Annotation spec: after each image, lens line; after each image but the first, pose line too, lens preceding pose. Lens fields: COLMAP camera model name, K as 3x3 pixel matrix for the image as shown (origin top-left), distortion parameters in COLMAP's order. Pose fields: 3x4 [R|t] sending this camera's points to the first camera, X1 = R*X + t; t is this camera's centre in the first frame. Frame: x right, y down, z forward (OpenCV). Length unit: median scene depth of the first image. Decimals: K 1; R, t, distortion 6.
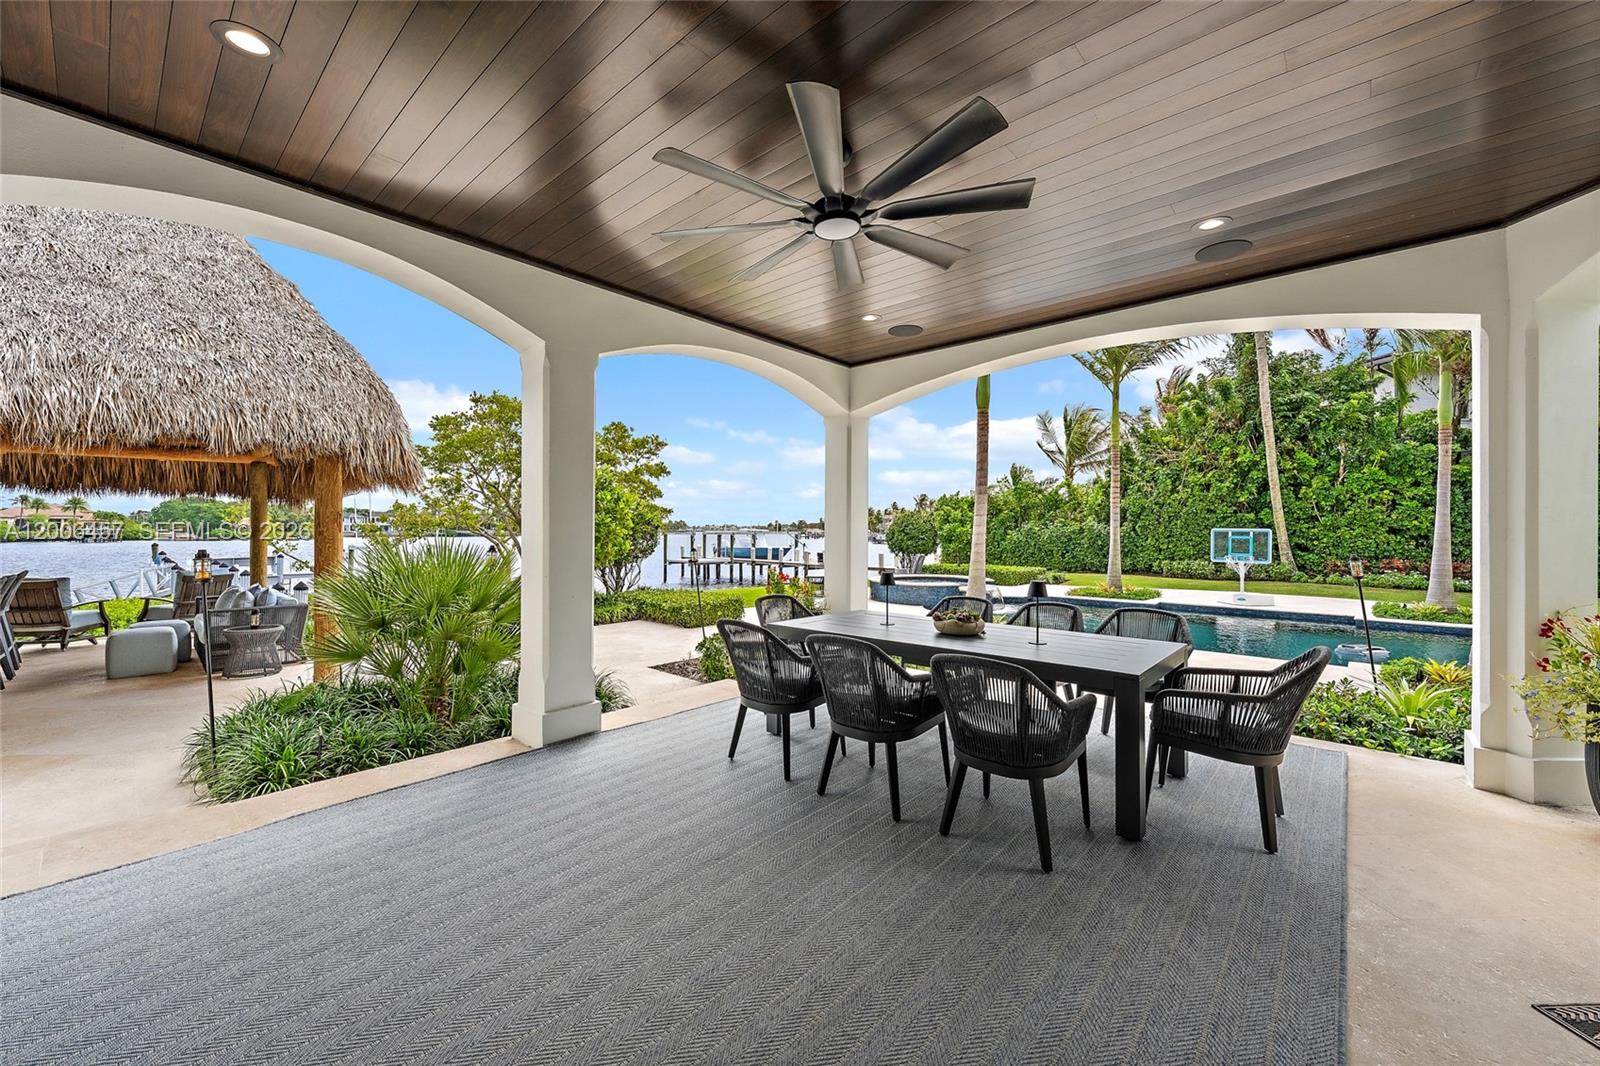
lens RADIAL K [[621.0, 0, 800.5], [0, 621.0, 527.3], [0, 0, 1]] dist [-0.000520, -0.000081]
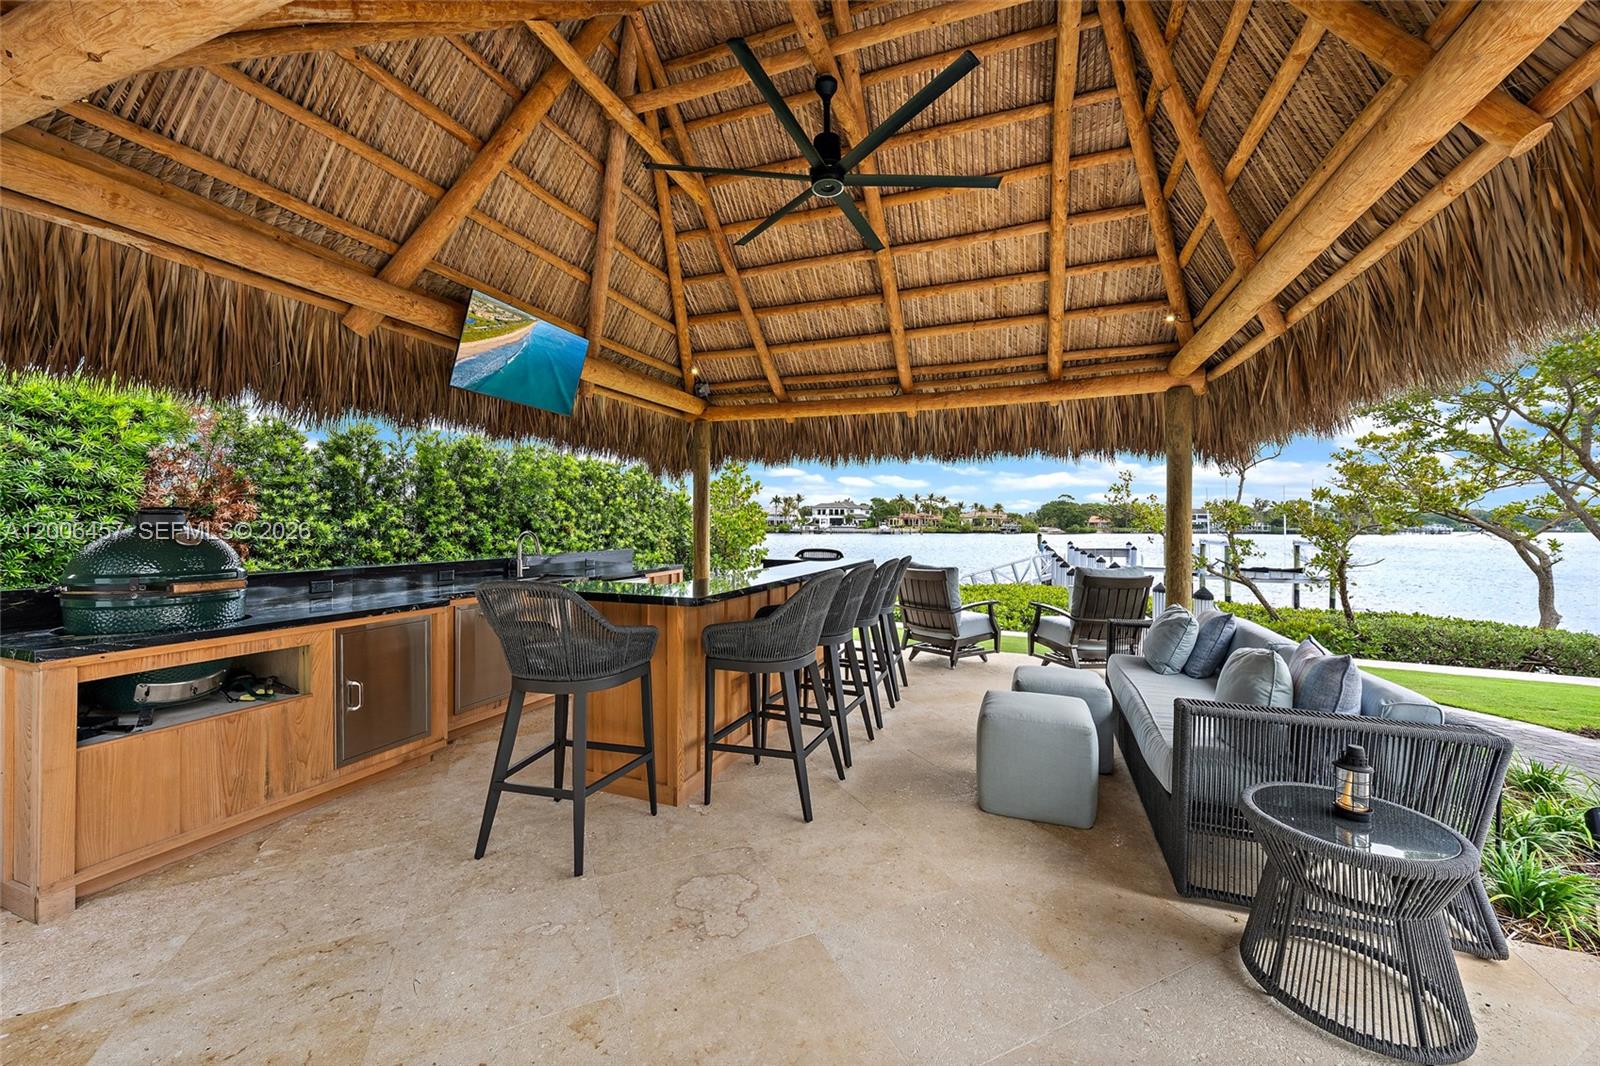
lens RADIAL K [[591.1, 0, 800.6], [0, 591.1, 527.3], [0, 0, 1]] dist [-0.000449, -0.000061]
pose [[0.374060, 0.006425, -0.927382, -0.489801], [-0.002612, 0.999979, 0.005874, 0.024768], [0.927401, 0.000225, 0.374069, 0.459695]]
